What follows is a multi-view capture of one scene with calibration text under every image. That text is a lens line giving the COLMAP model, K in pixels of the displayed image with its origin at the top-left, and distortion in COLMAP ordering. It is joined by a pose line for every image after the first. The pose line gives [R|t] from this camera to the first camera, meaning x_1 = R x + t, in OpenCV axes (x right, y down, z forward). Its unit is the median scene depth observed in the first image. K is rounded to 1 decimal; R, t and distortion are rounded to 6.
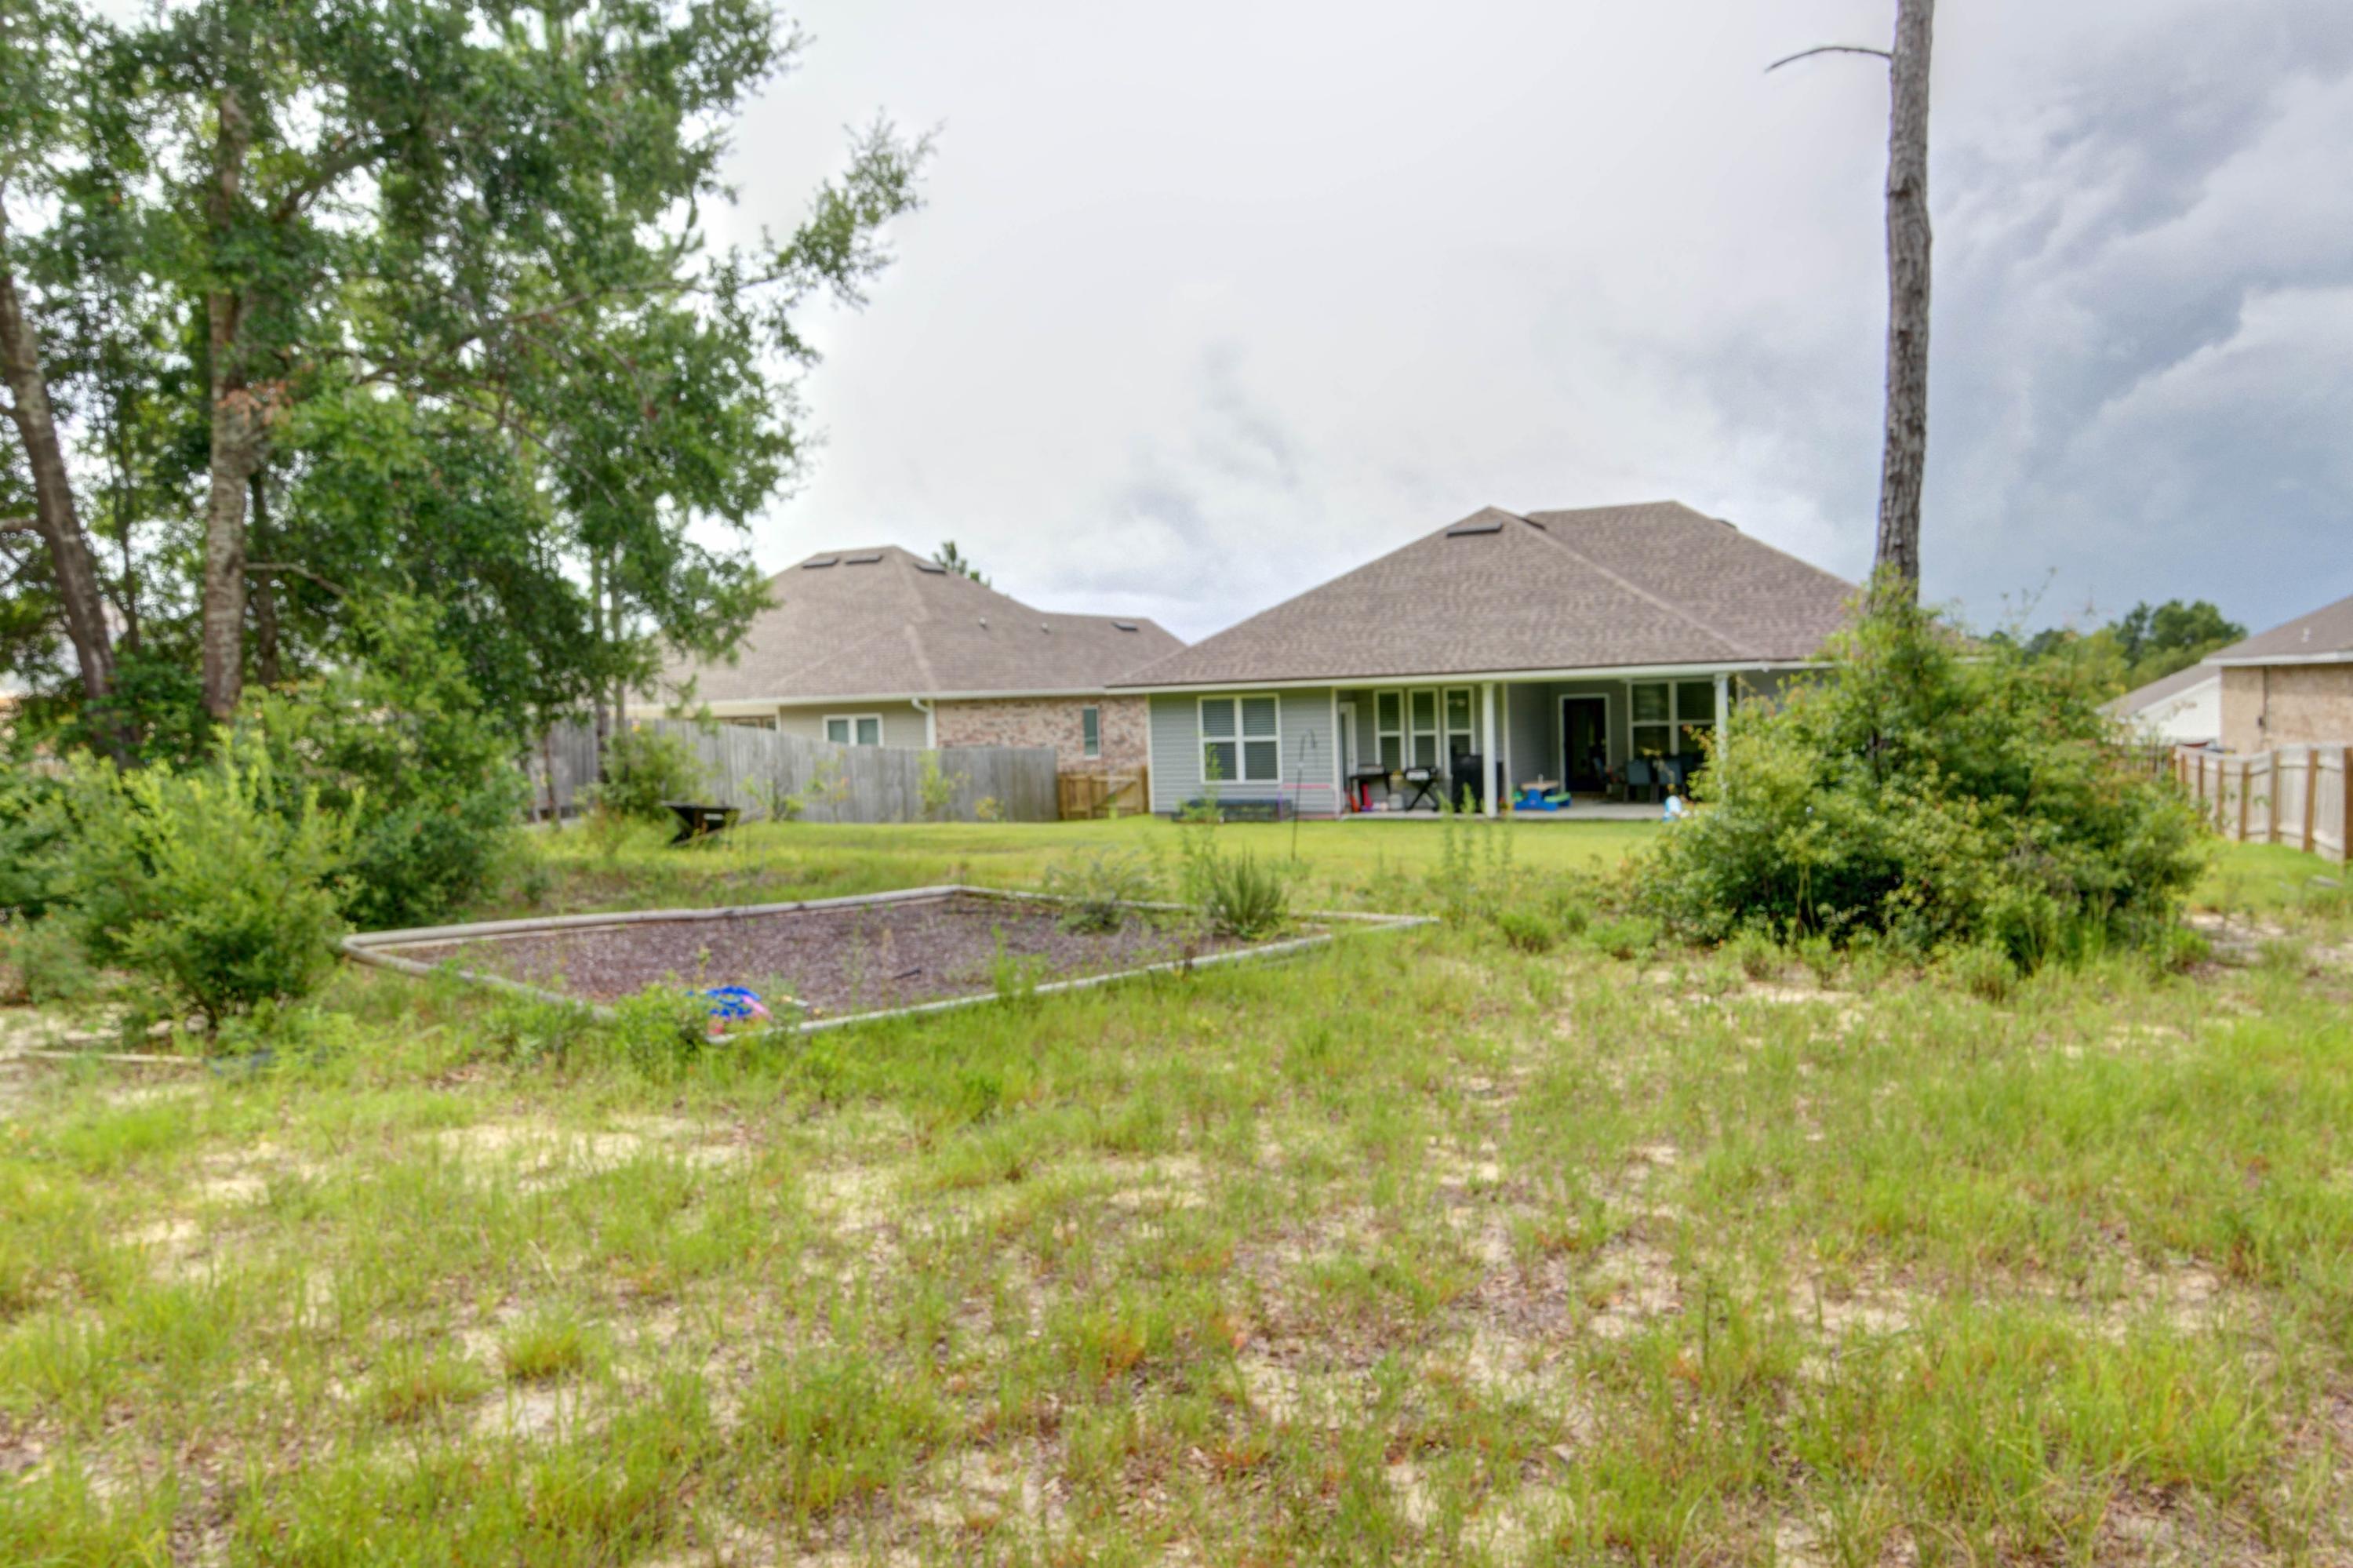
lens RADIAL K [[1617.2, 0, 1169.5], [0, 1617.2, 783.5], [0, 0, 1]] dist [0.002771, 0.000040]
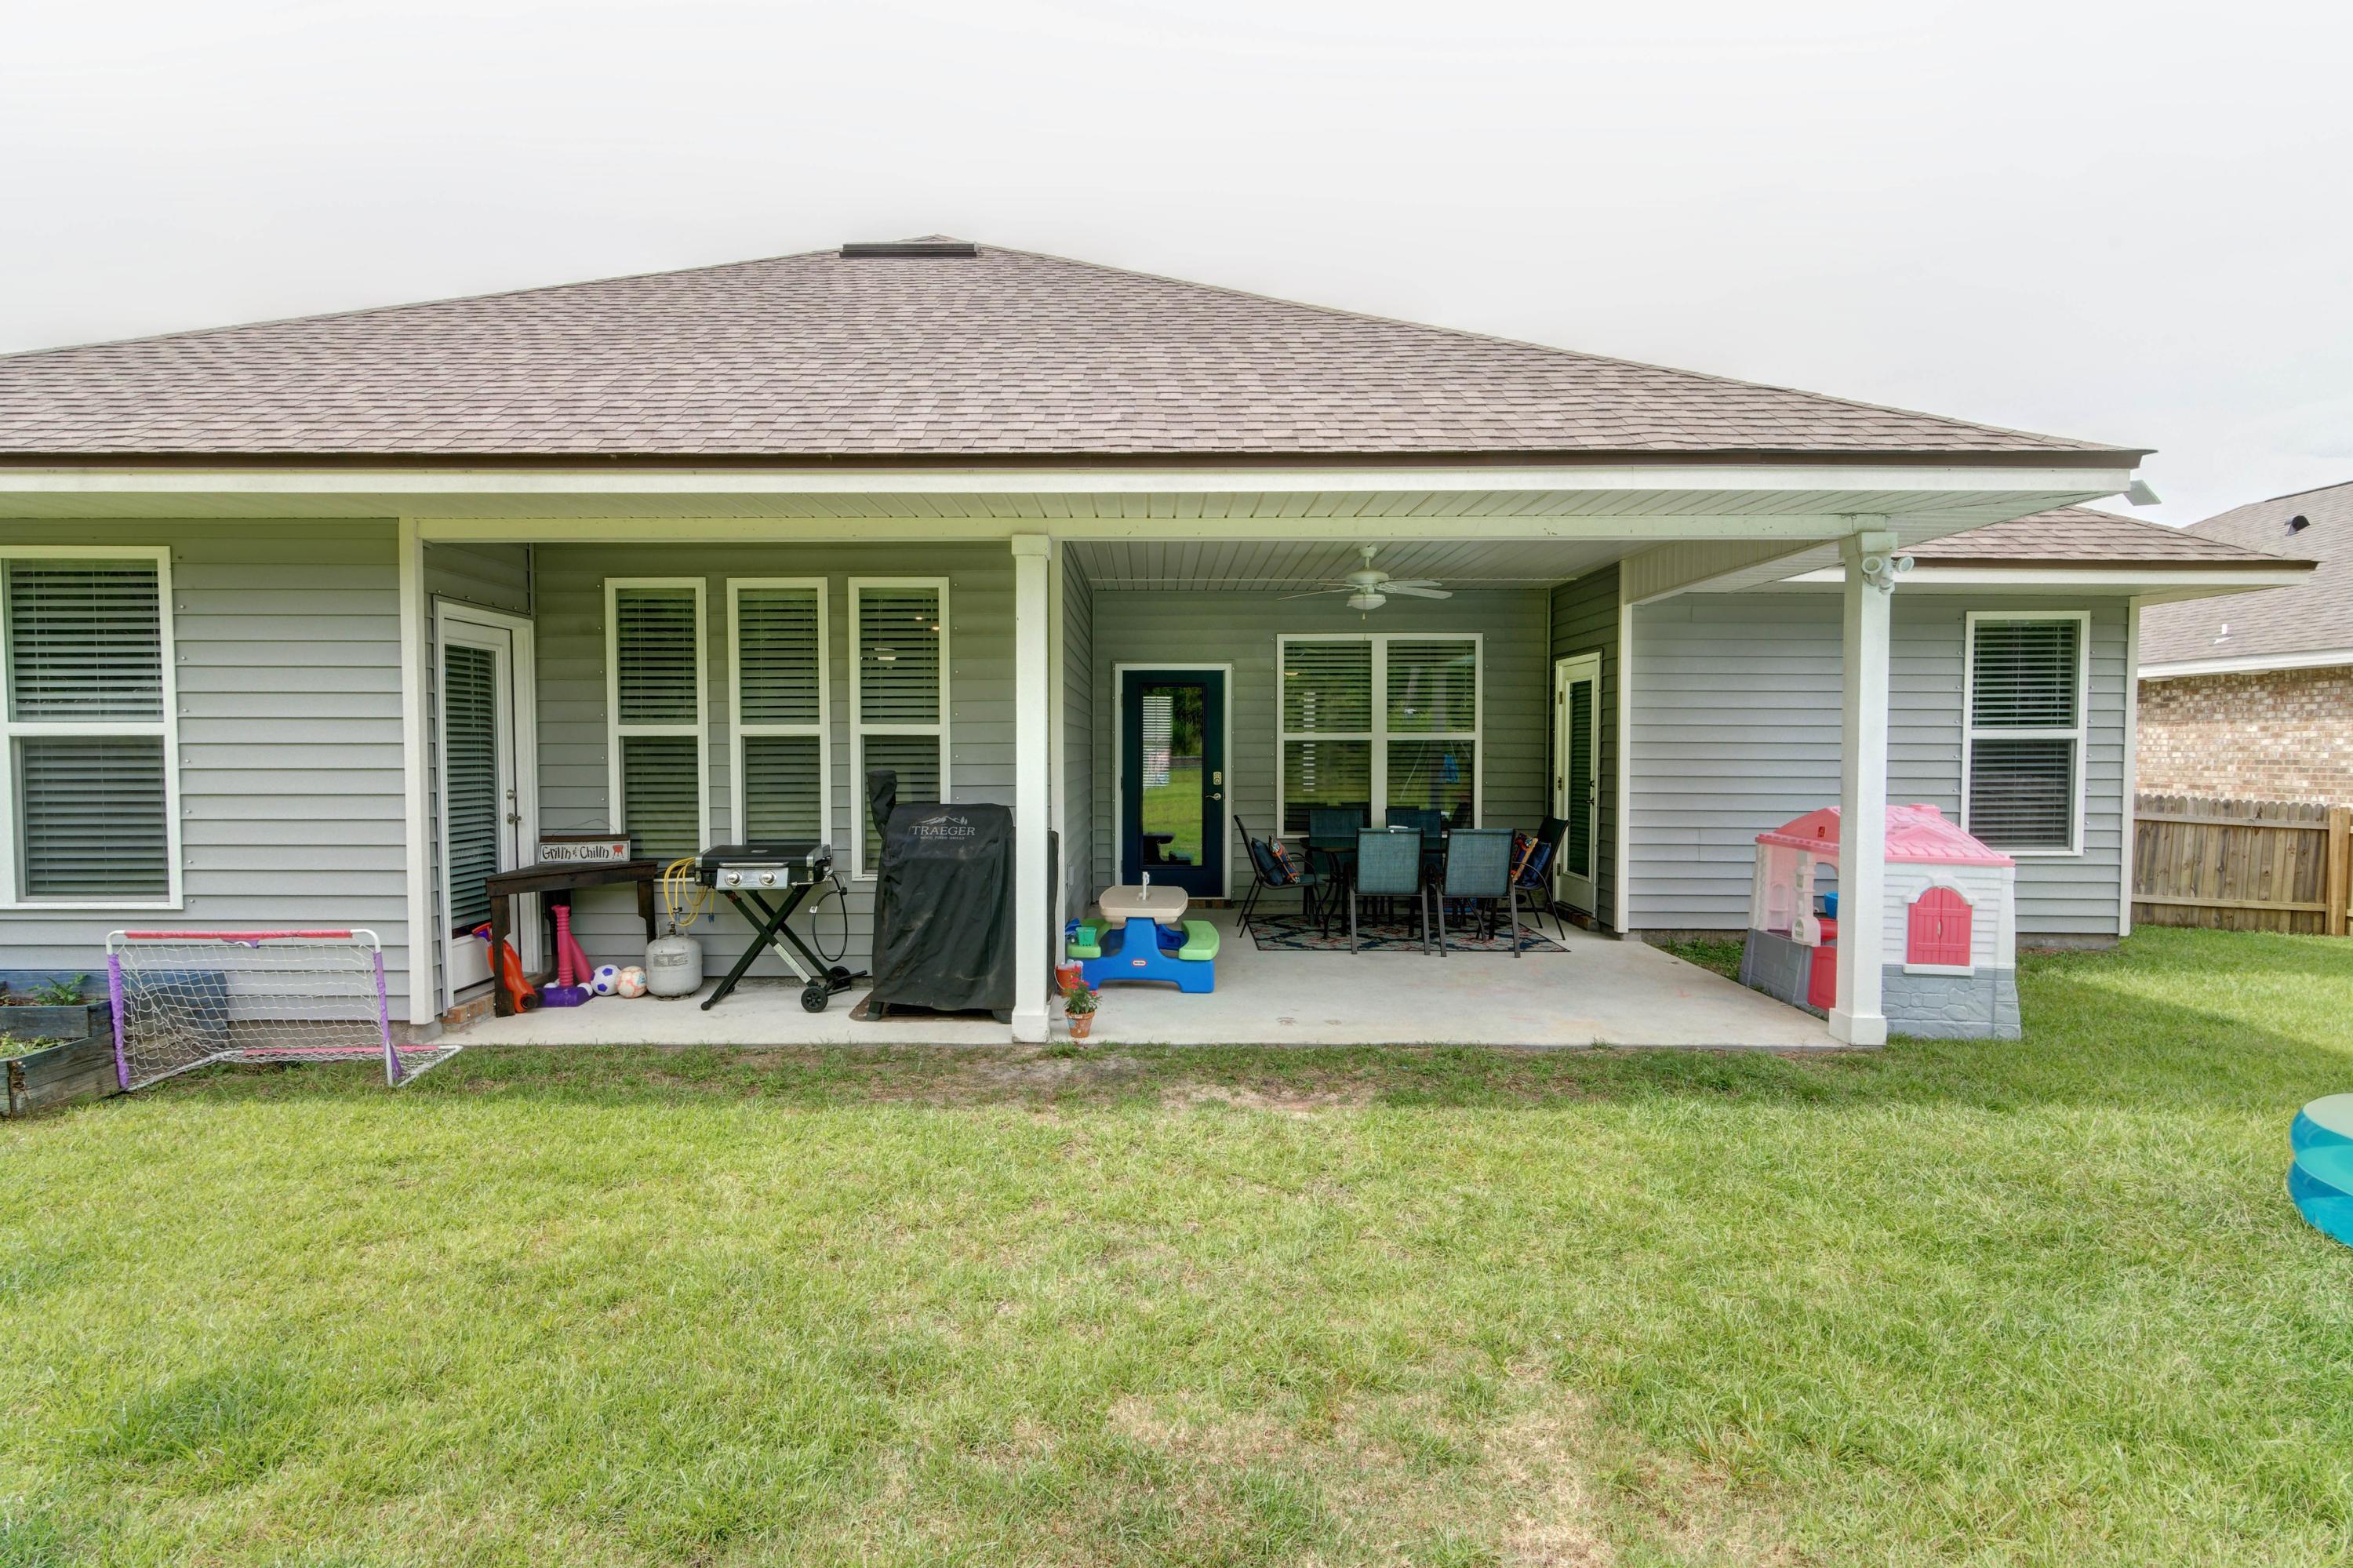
lens RADIAL K [[1132.8, 0, 1165.3], [0, 1132.8, 788.0], [0, 0, 1]] dist [-0.004480, -0.000281]
pose [[0.902258, 0.010067, 0.431079, 0.132024], [-0.013447, 0.999898, 0.004795, -0.022296], [-0.430987, -0.010123, 0.902301, 0.783308]]
